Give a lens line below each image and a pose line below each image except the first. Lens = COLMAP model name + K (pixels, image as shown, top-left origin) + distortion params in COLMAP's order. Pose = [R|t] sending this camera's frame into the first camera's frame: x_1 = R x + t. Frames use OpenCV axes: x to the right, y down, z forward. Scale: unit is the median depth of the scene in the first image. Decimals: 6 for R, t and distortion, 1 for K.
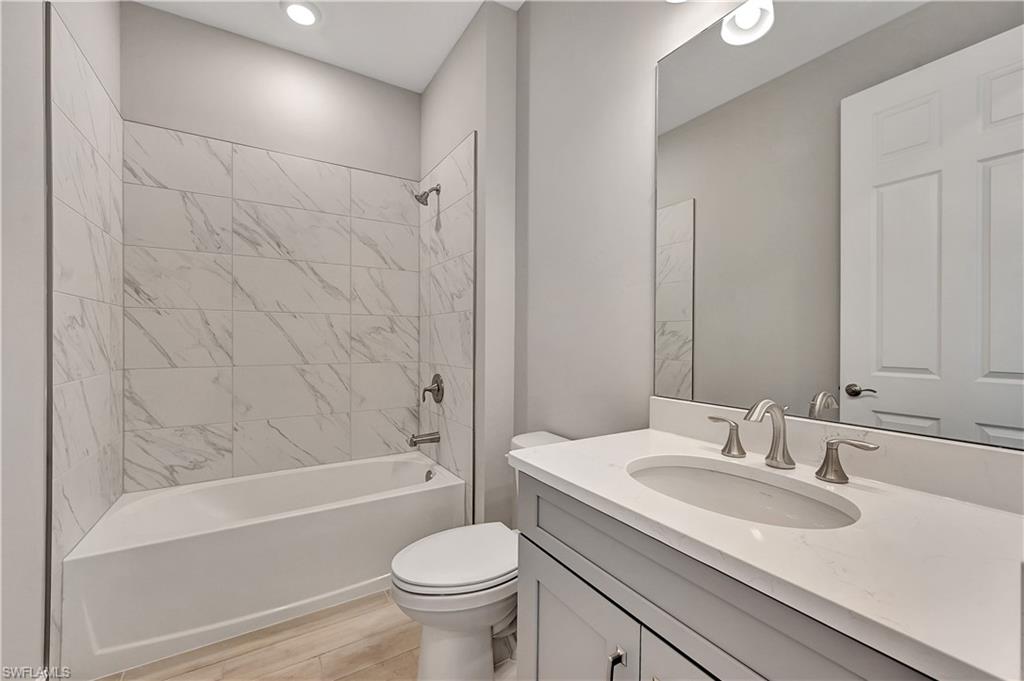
lens RADIAL K [[408.7, 0, 513.0], [0, 408.7, 339.6], [0, 0, 1]] dist [-0.001971, 0.000001]
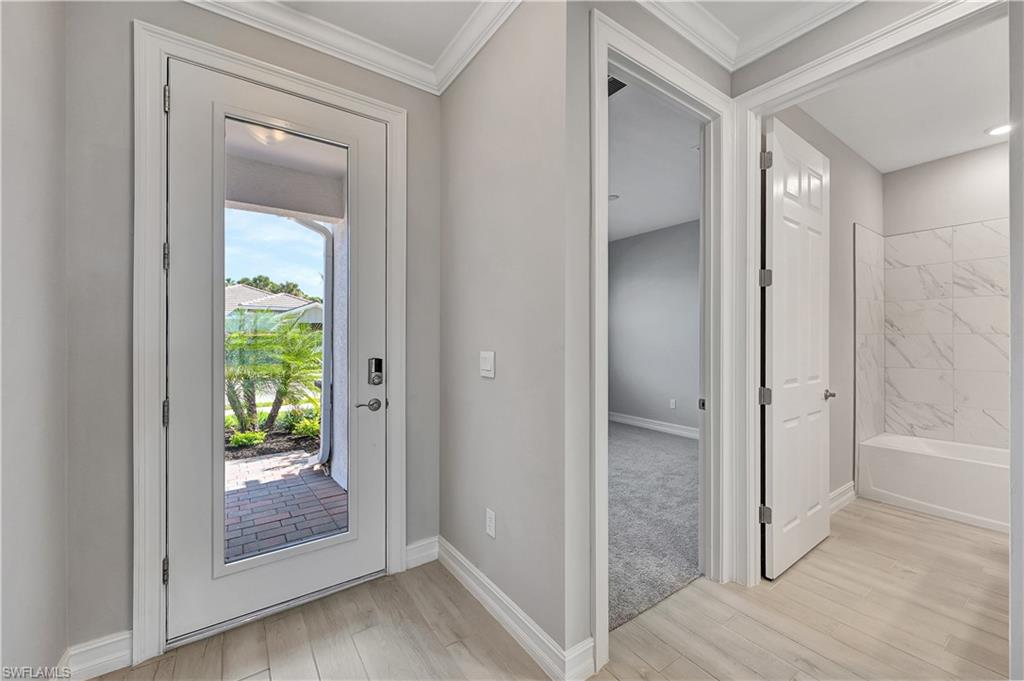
lens RADIAL K [[408.7, 0, 513.0], [0, 408.7, 339.6], [0, 0, 1]] dist [-0.001971, 0.000001]
pose [[0.058444, -0.002713, -0.998287, 0.799342], [-0.001645, 0.999995, -0.002814, -0.044322], [0.998289, 0.001807, 0.058439, -0.798179]]
